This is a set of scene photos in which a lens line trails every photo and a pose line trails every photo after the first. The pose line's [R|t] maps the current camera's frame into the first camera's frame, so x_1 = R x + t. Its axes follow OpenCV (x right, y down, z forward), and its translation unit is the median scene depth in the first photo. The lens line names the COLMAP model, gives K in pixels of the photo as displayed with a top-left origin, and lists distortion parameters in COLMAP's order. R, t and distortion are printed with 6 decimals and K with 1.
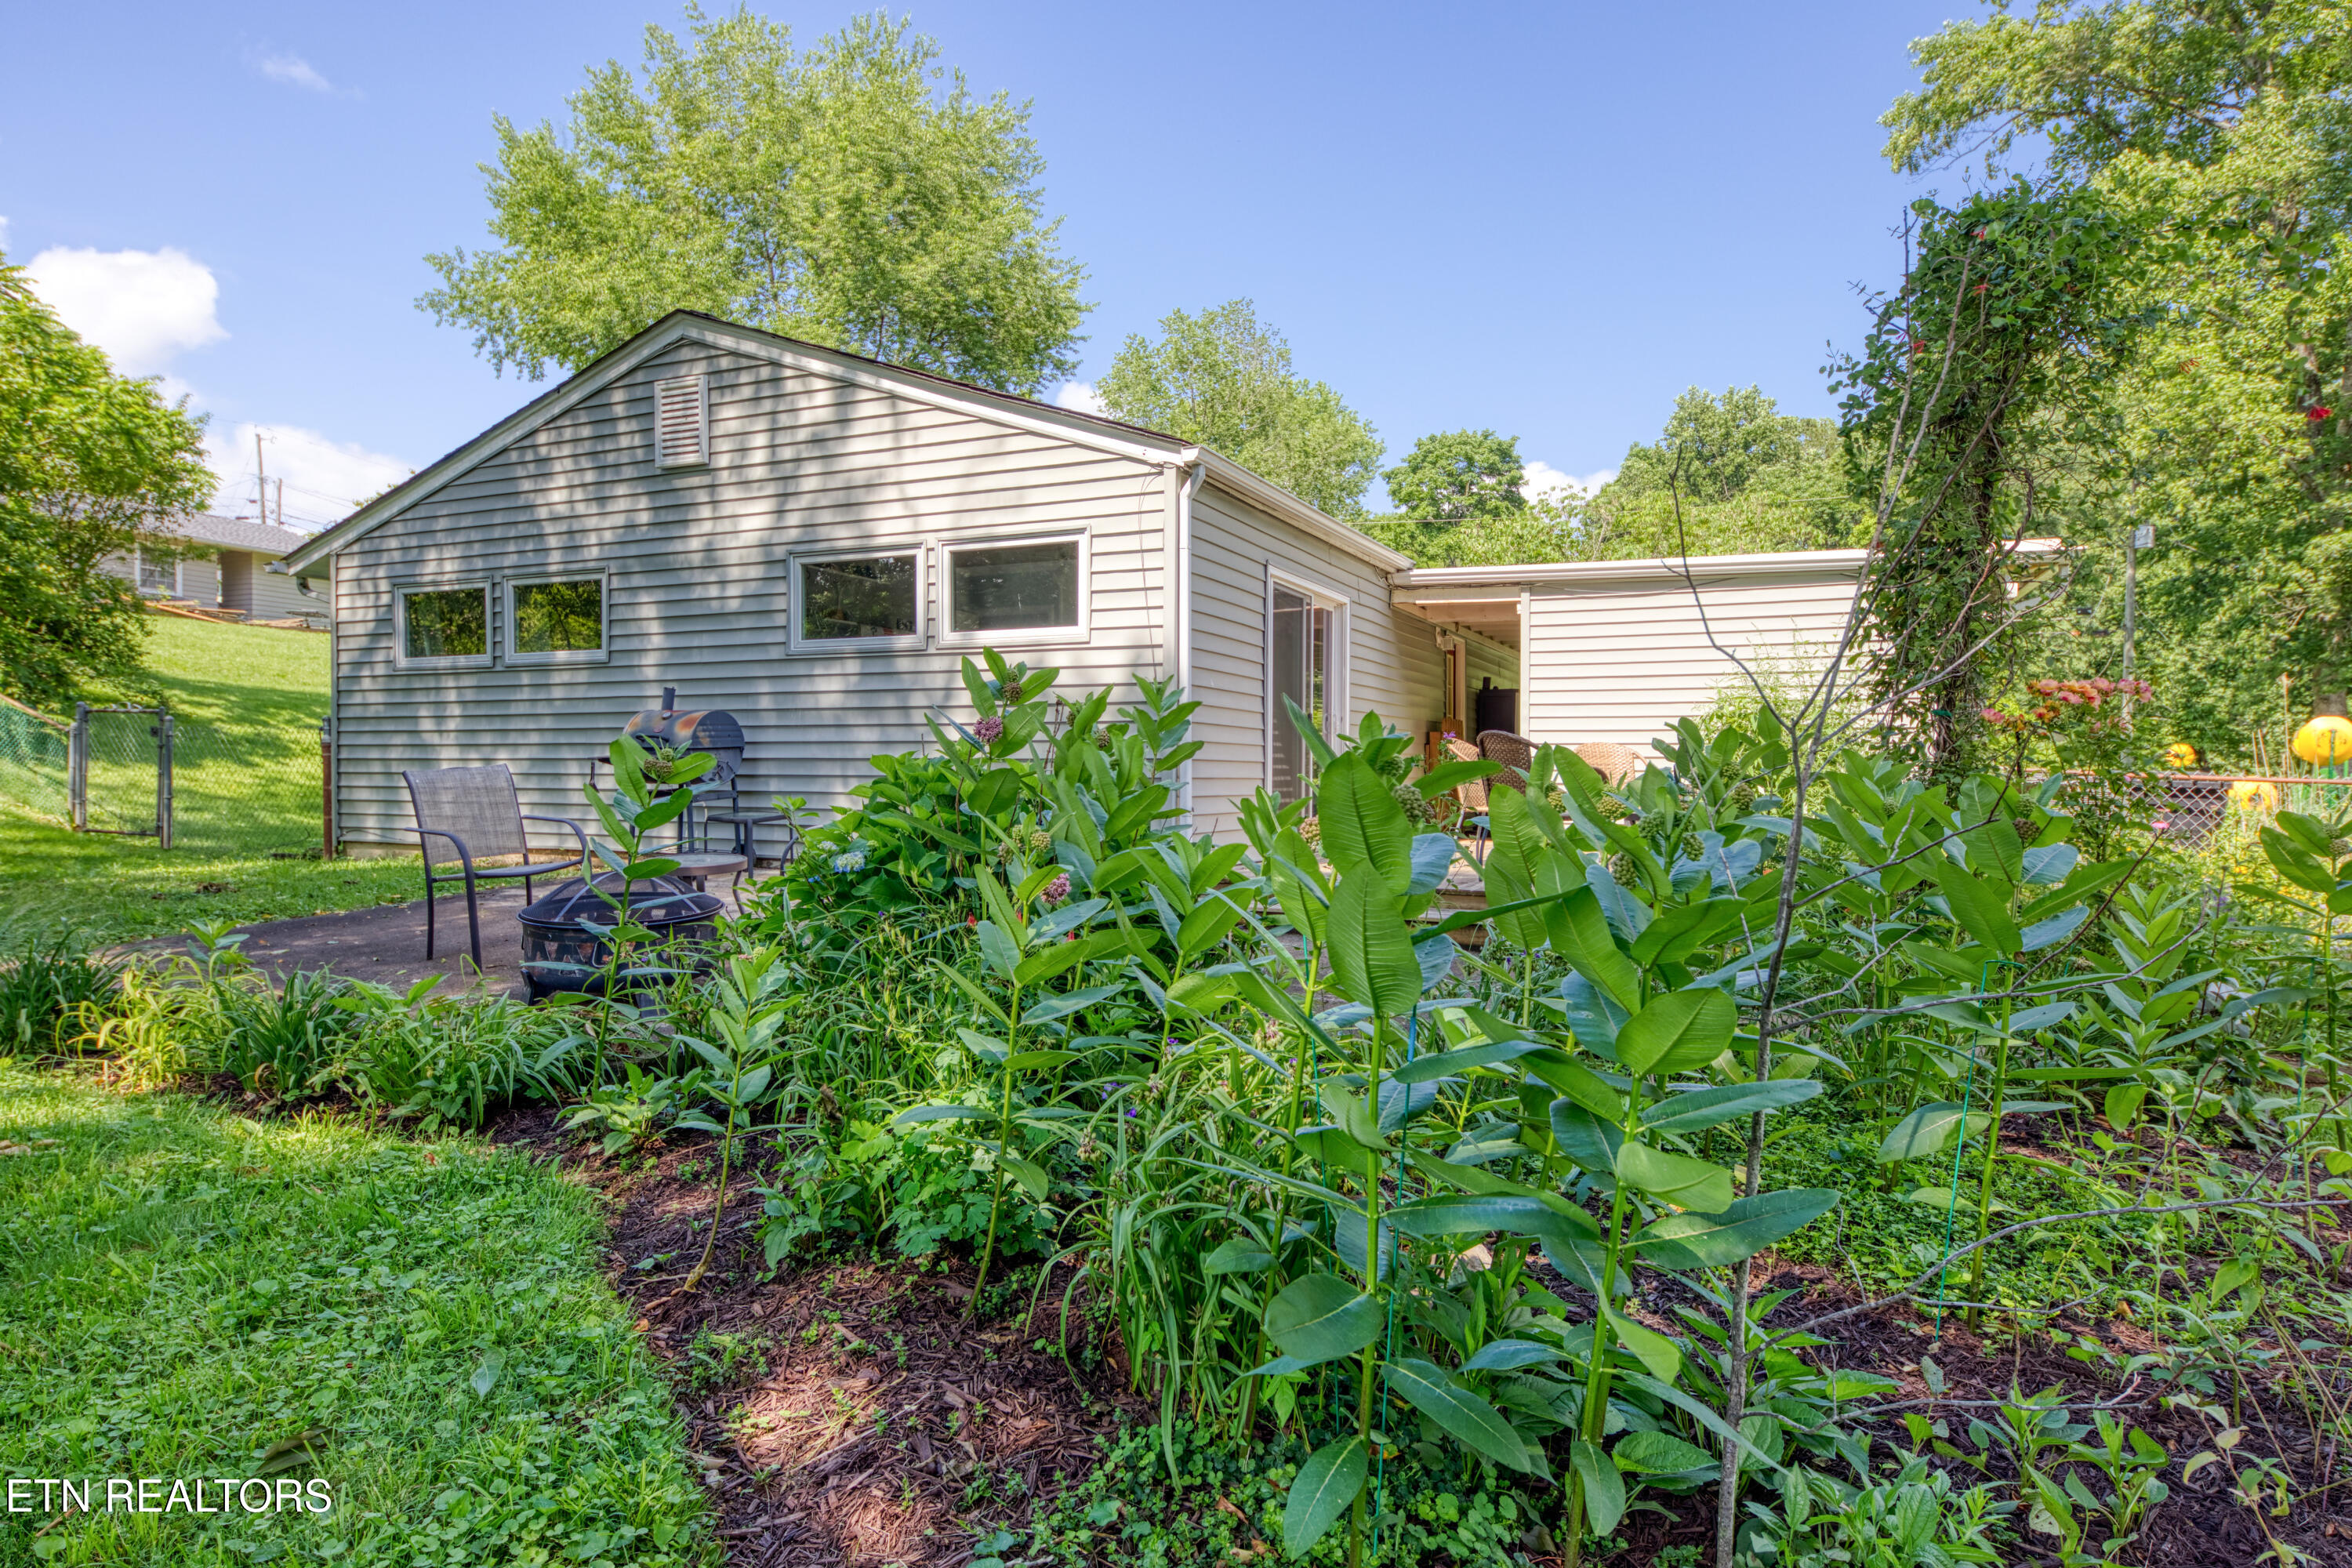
lens RADIAL K [[1348.4, 0, 1174.1], [0, 1348.4, 769.4], [0, 0, 1]] dist [-0.004519, 0.000169]
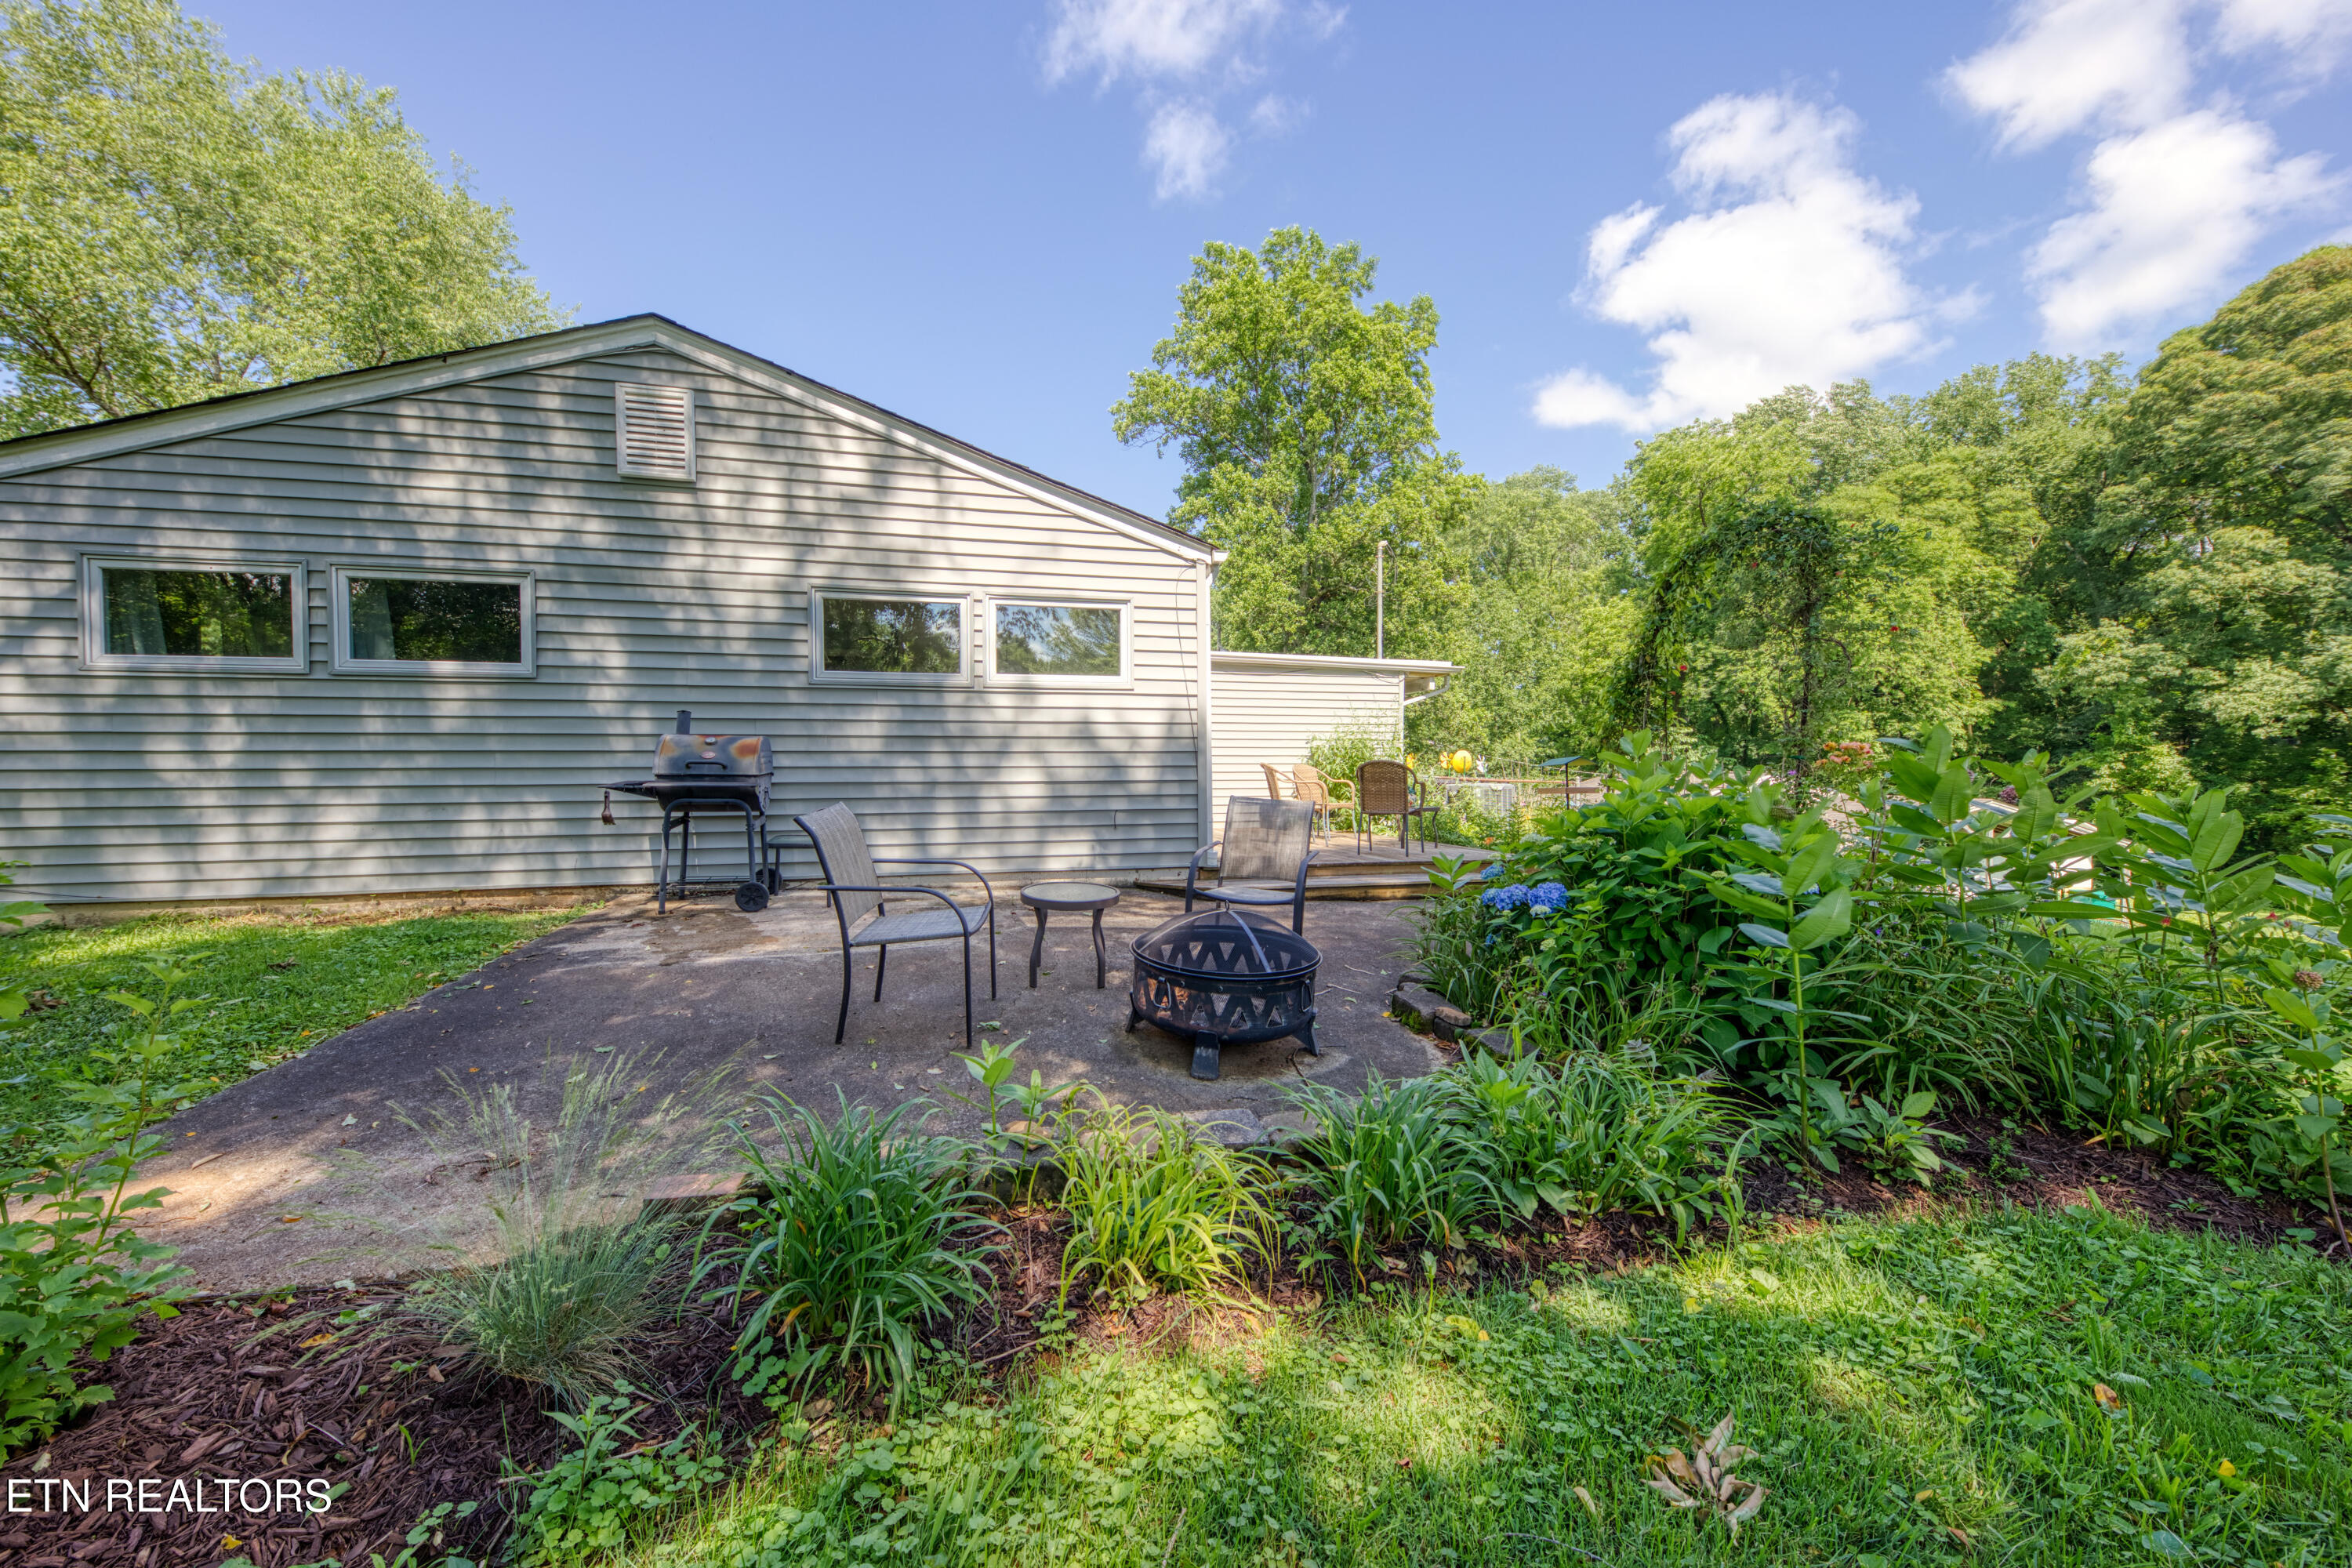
lens RADIAL K [[821.2, 0, 1175.8], [0, 821.2, 780.8], [0, 0, 1]] dist [-0.006103, -0.001344]
pose [[0.788408, -0.016561, 0.614930, -0.479773], [0.005426, 0.999786, 0.019969, -0.021297], [-0.615129, -0.012407, 0.788329, 0.332883]]
